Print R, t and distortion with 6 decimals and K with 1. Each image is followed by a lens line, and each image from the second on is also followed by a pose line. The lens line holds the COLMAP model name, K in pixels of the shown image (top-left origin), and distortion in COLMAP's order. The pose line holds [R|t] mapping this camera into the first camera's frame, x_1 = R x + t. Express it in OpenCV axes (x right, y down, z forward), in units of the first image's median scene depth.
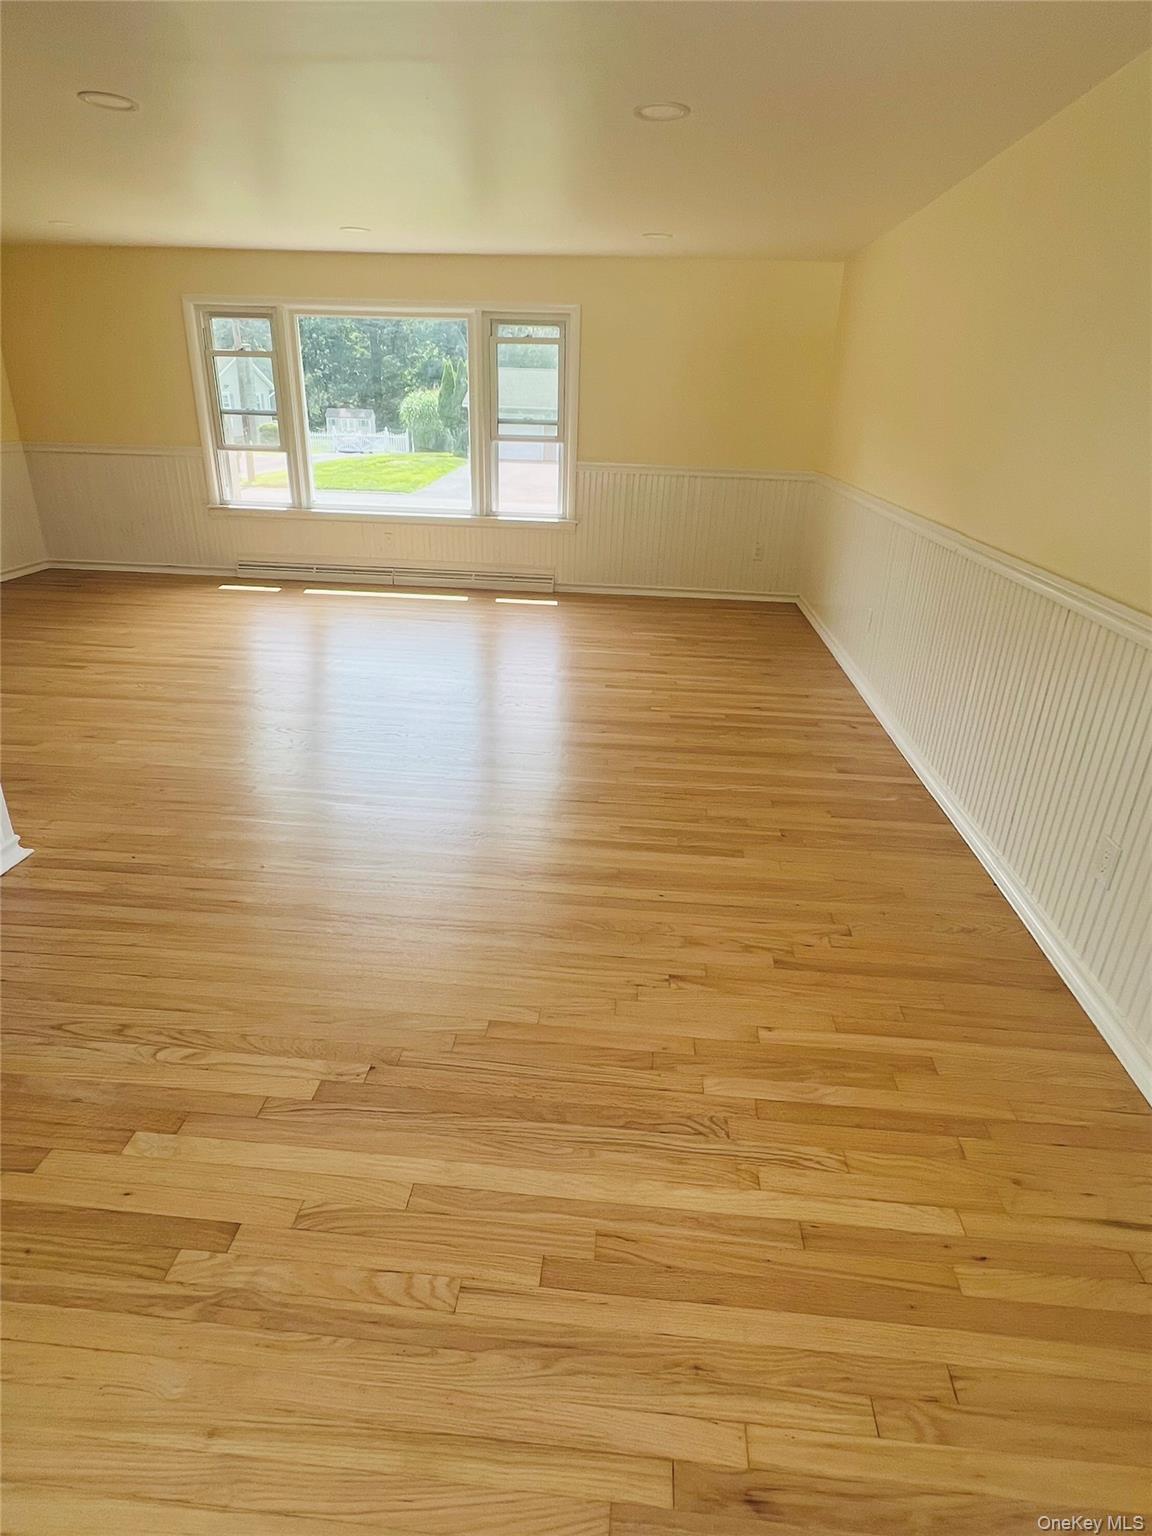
lens RADIAL K [[833.6, 0, 576.0], [0, 833.6, 768.0], [0, 0, 1]] dist [0.001128, 0.000285]
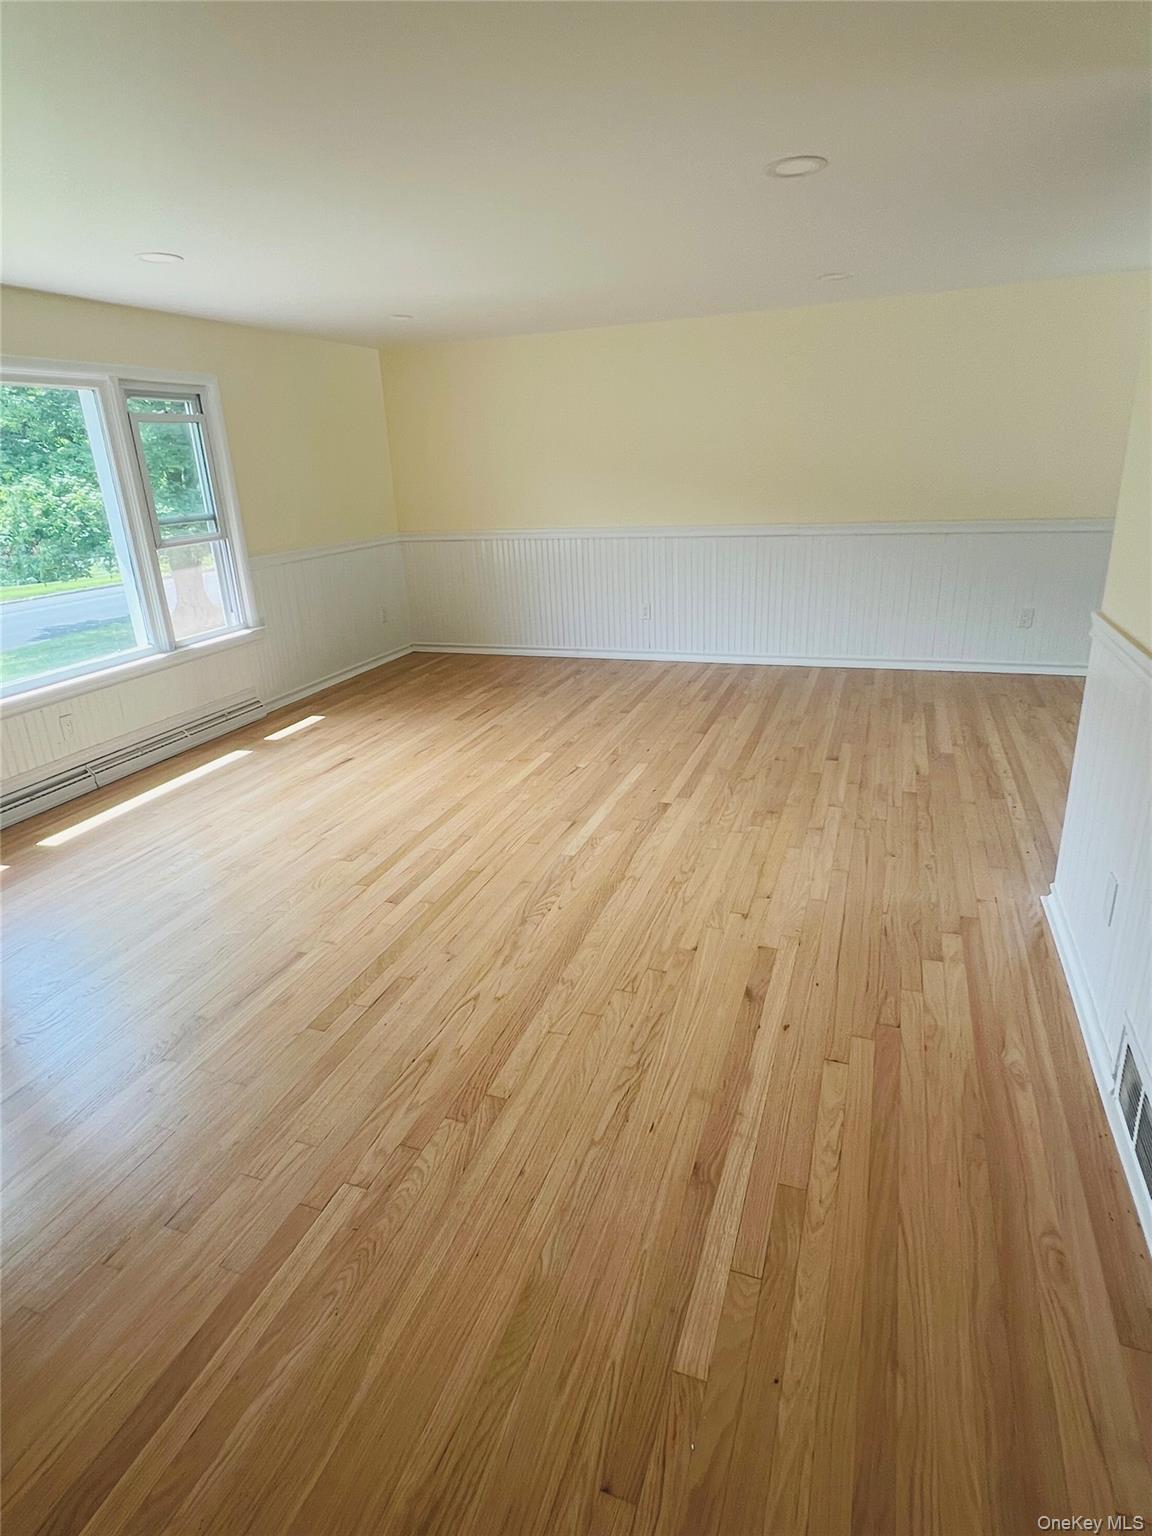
lens RADIAL K [[833.6, 0, 576.0], [0, 833.6, 768.0], [0, 0, 1]] dist [0.001128, 0.000285]
pose [[0.258094, -0.372929, 0.891241, -0.984661], [0.441951, 0.865890, 0.234337, -0.316658], [-0.859108, 0.333404, 0.388297, 0.621737]]
